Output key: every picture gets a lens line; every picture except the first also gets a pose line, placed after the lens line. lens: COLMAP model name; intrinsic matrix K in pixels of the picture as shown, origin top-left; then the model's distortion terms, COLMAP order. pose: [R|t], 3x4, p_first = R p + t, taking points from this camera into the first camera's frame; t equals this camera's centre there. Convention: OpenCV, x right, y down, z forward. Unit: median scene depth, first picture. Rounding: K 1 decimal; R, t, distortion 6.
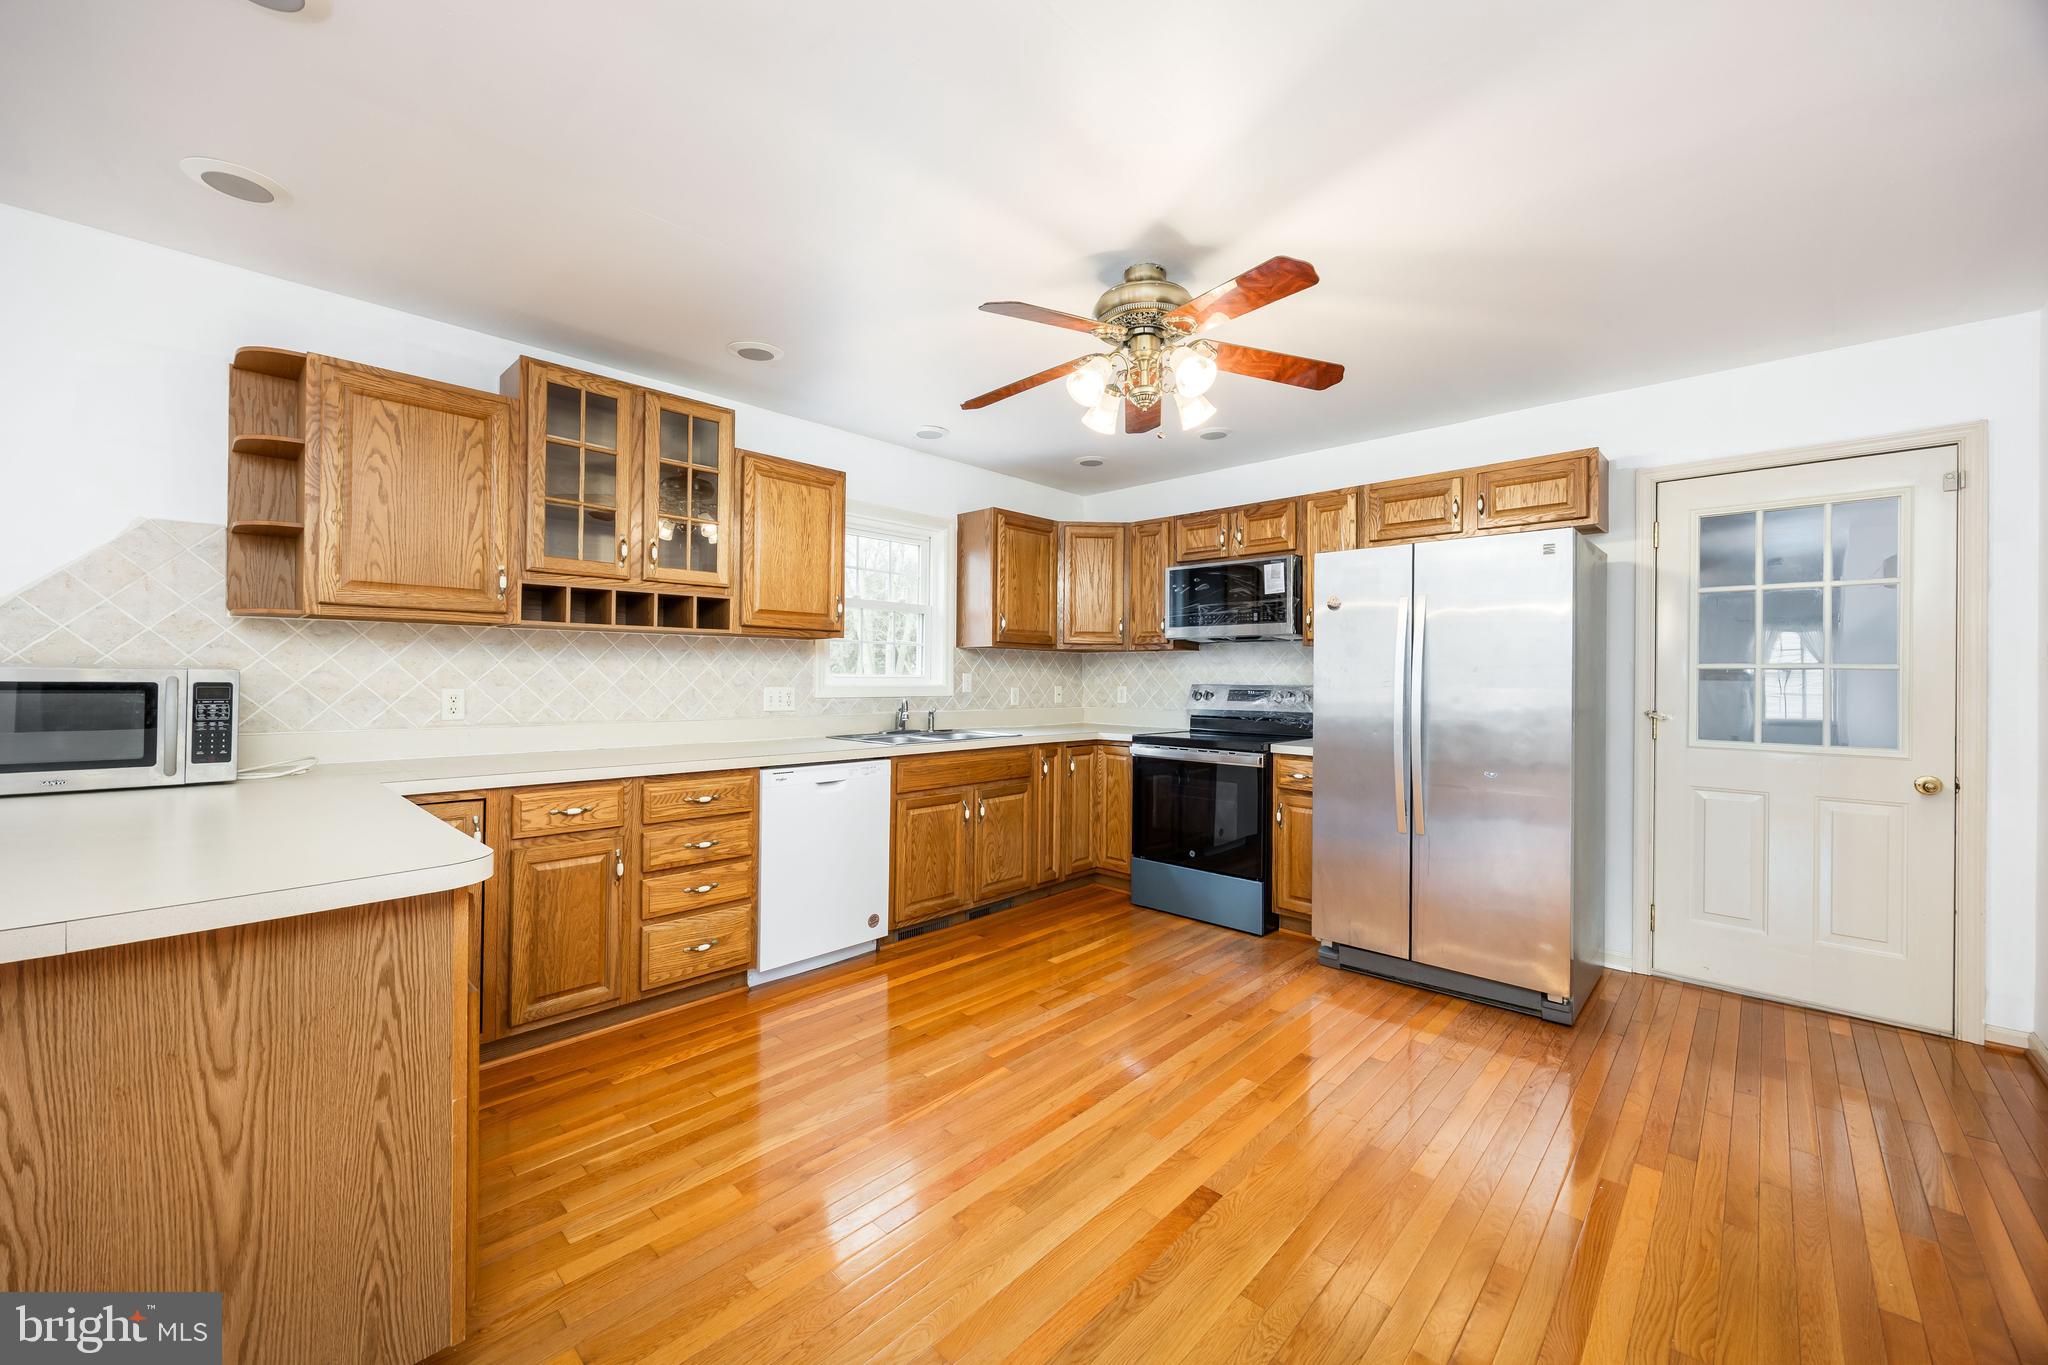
lens RADIAL K [[786.5, 0, 1024.3], [0, 786.5, 678.0], [0, 0, 1]] dist [-0.000331, 0.000095]
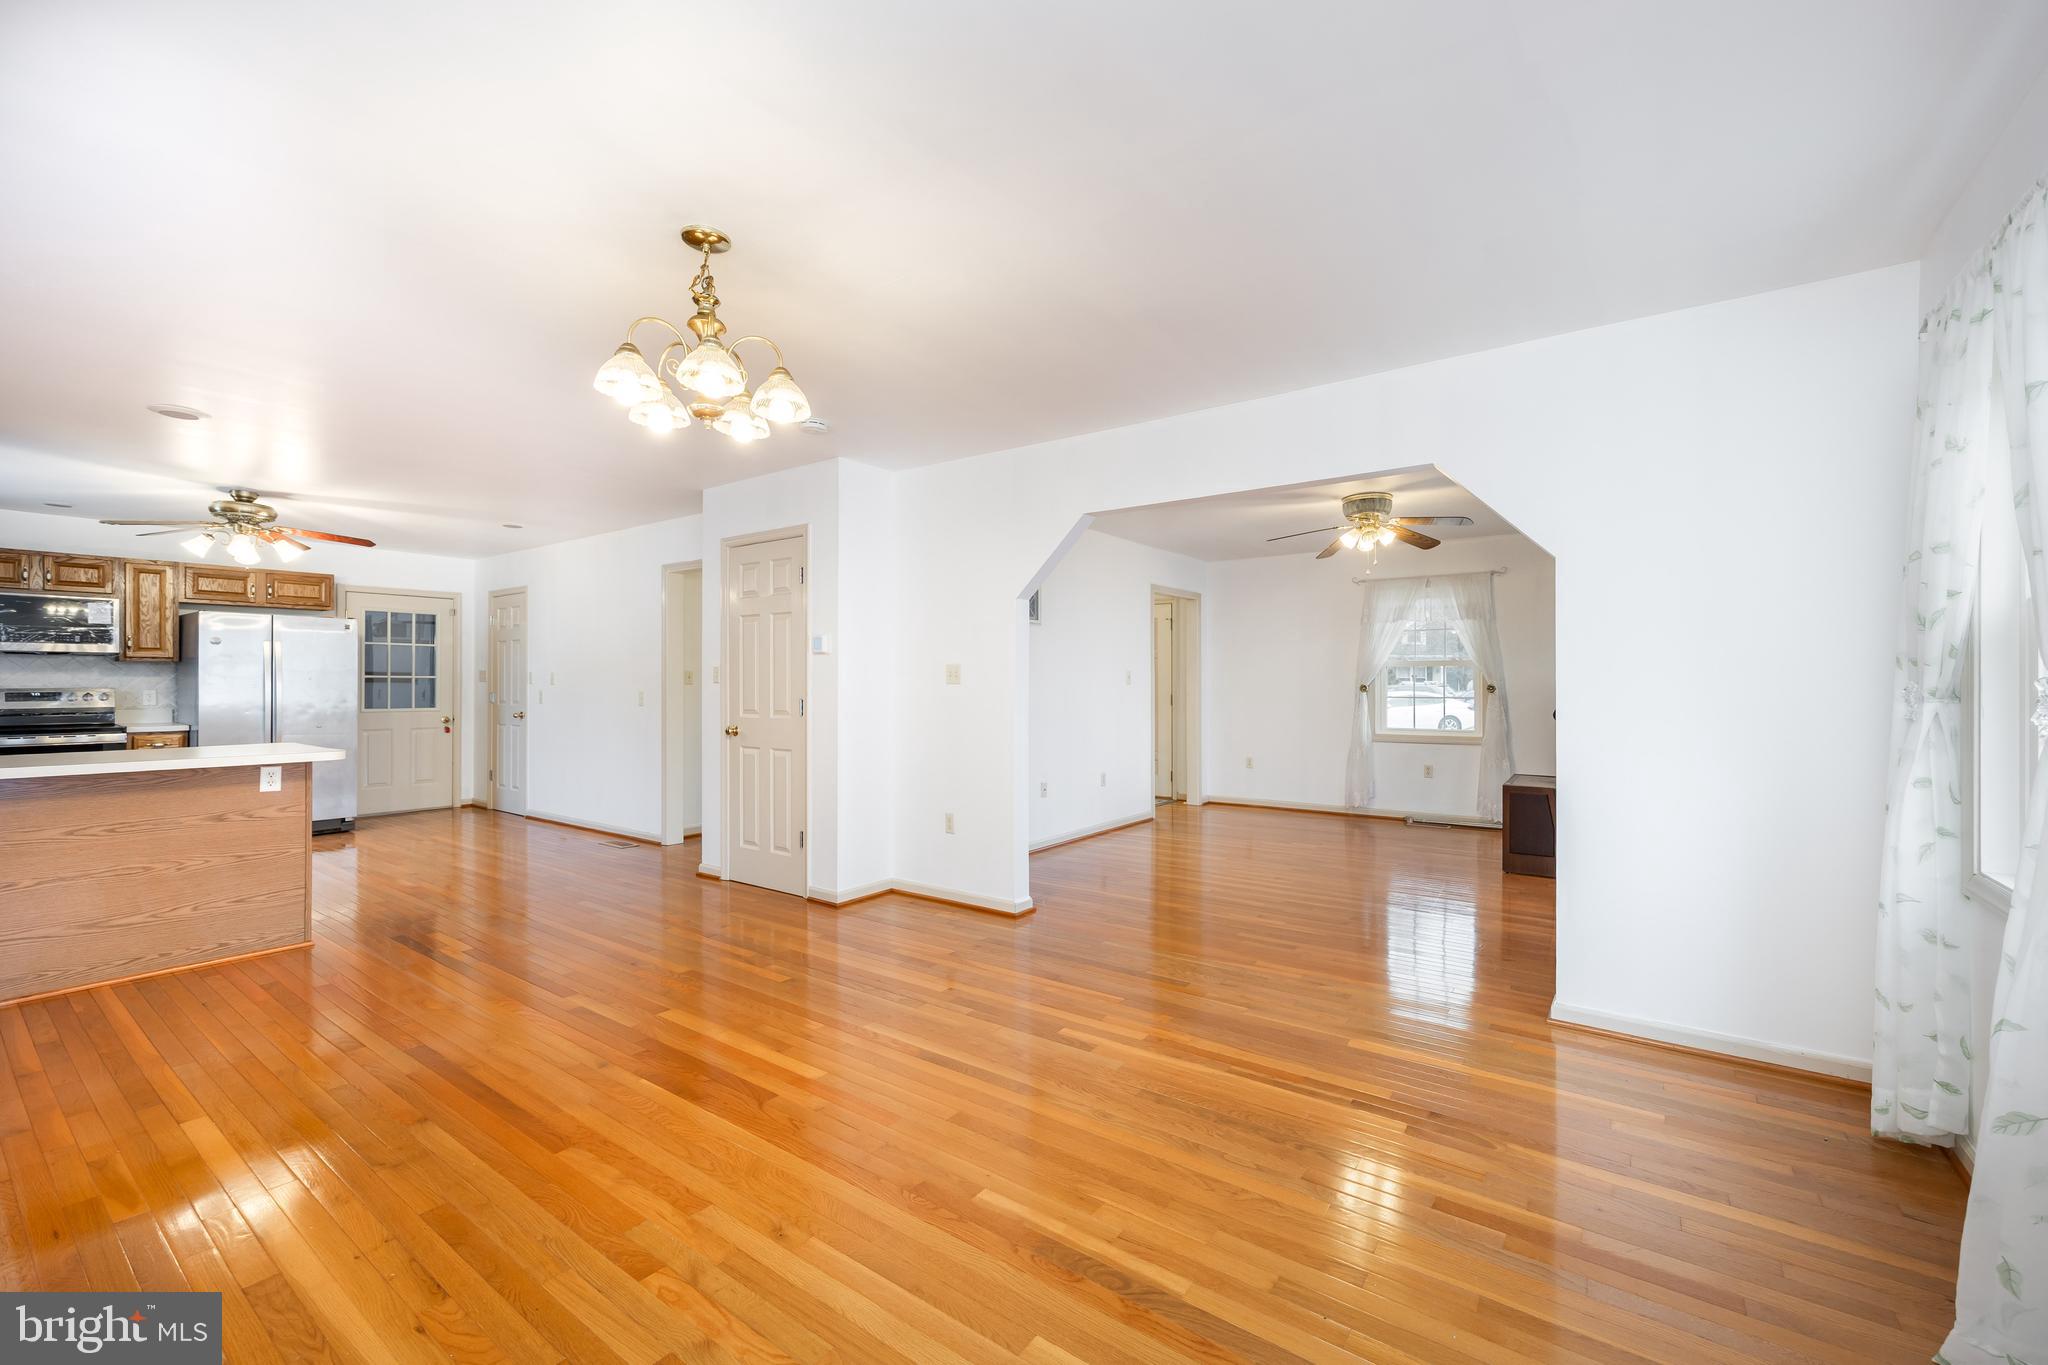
lens RADIAL K [[817.3, 0, 1063.4], [0, 817.3, 682.7], [0, 0, 1]] dist [-0.000683, -0.000012]
pose [[-0.152191, -0.006984, 0.988326, -1.630265], [-0.001144, 0.999976, 0.006890, -0.014517], [-0.988350, -0.000082, -0.152195, -0.581561]]
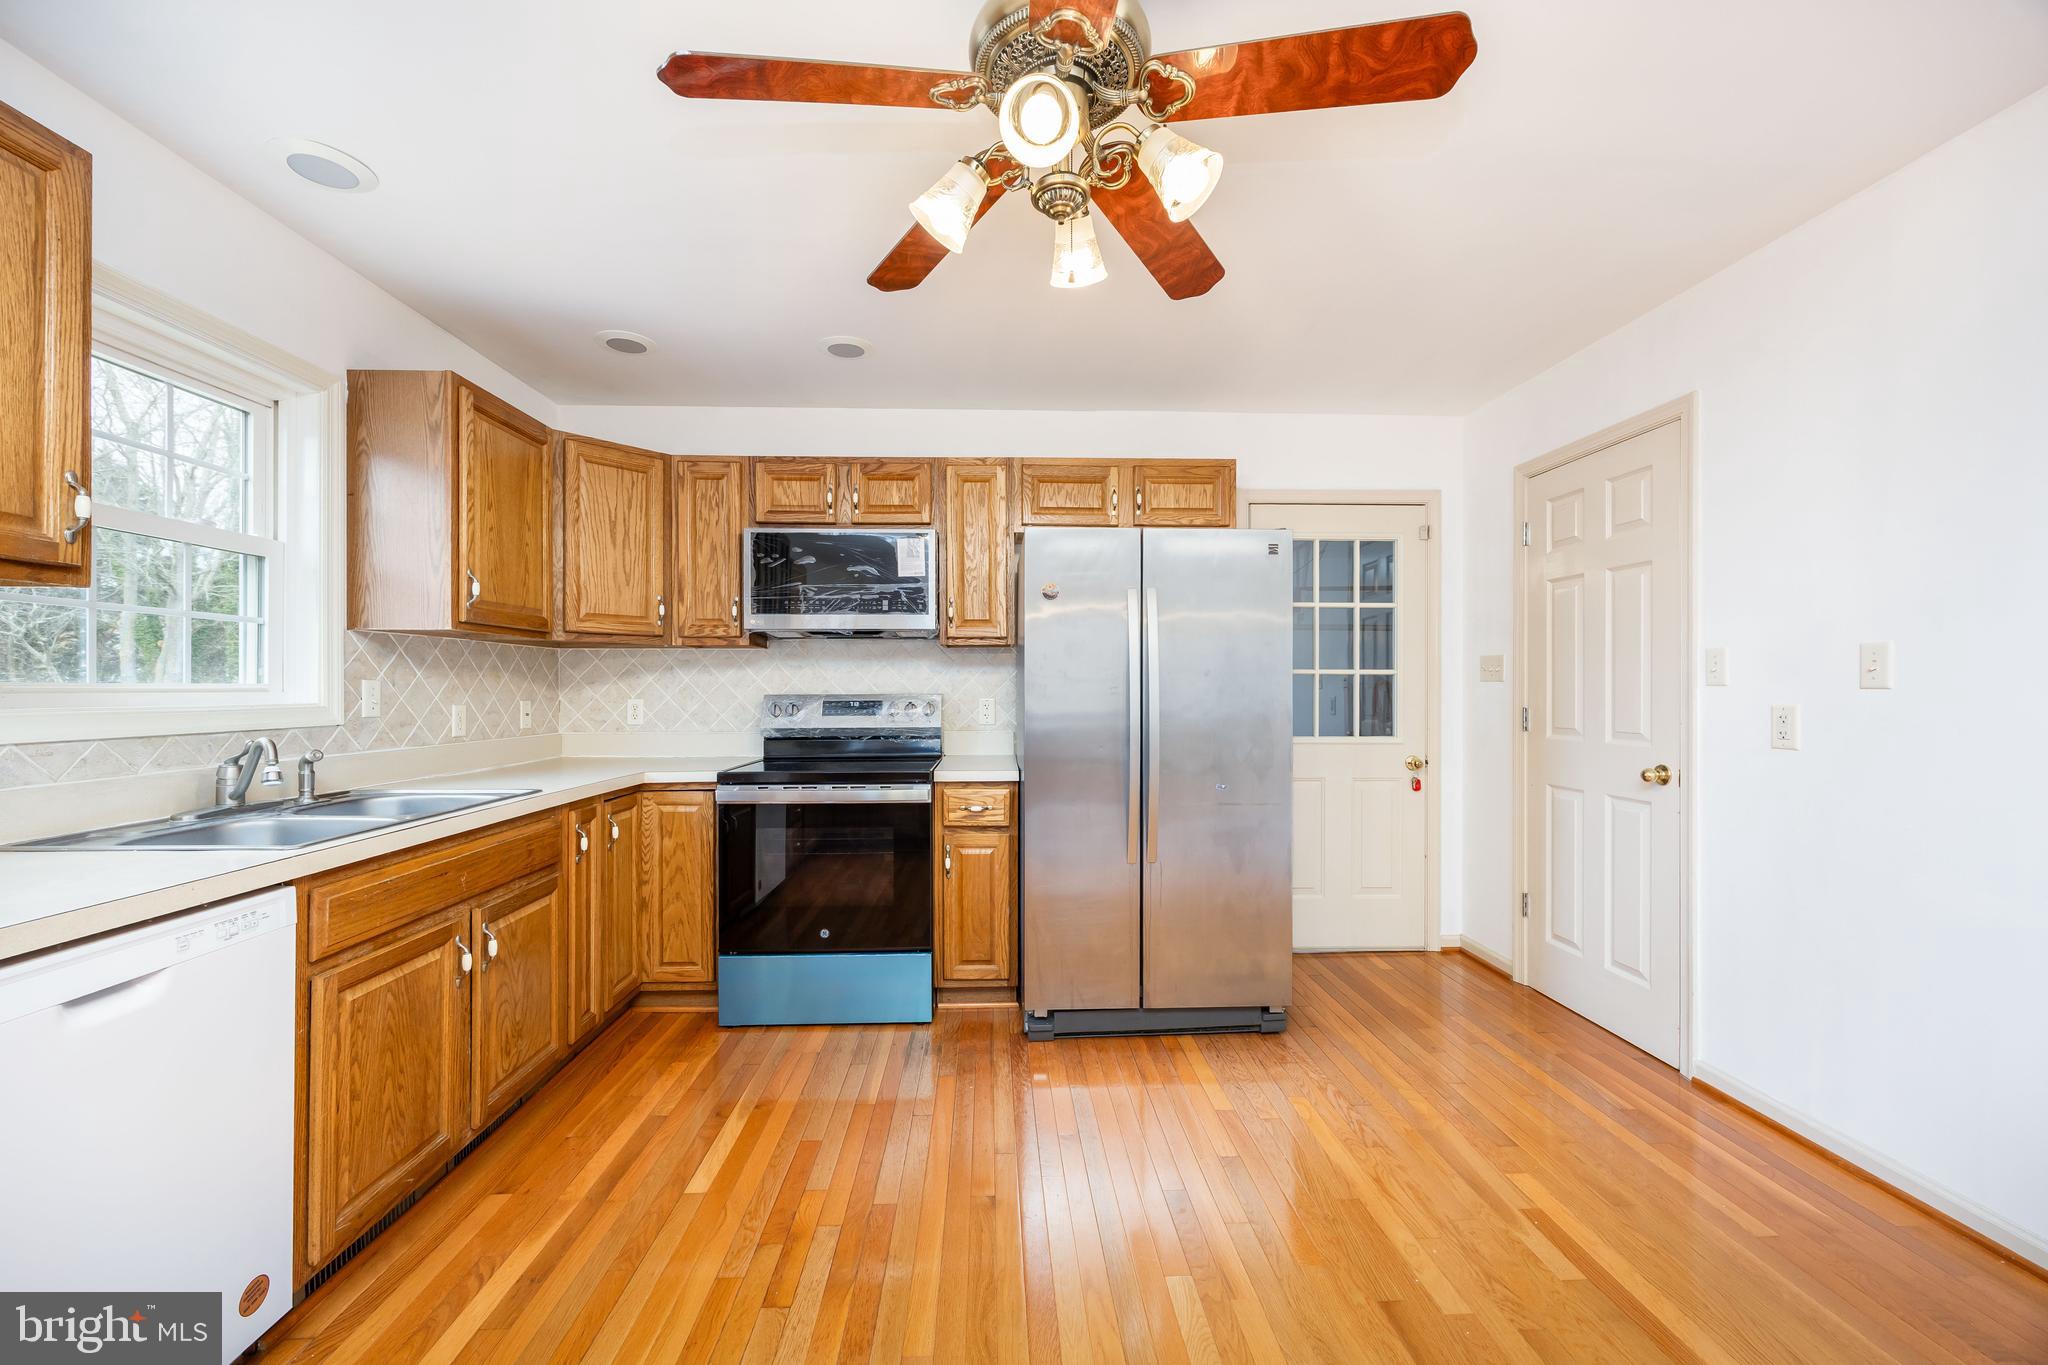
lens RADIAL K [[799.0, 0, 1025.8], [0, 799.0, 690.2], [0, 0, 1]] dist [-0.001689, -0.000199]
pose [[0.695785, -0.012214, 0.718146, -0.200350], [0.007490, 0.999924, 0.009750, -0.001697], [-0.718211, -0.001405, 0.695824, 0.421963]]
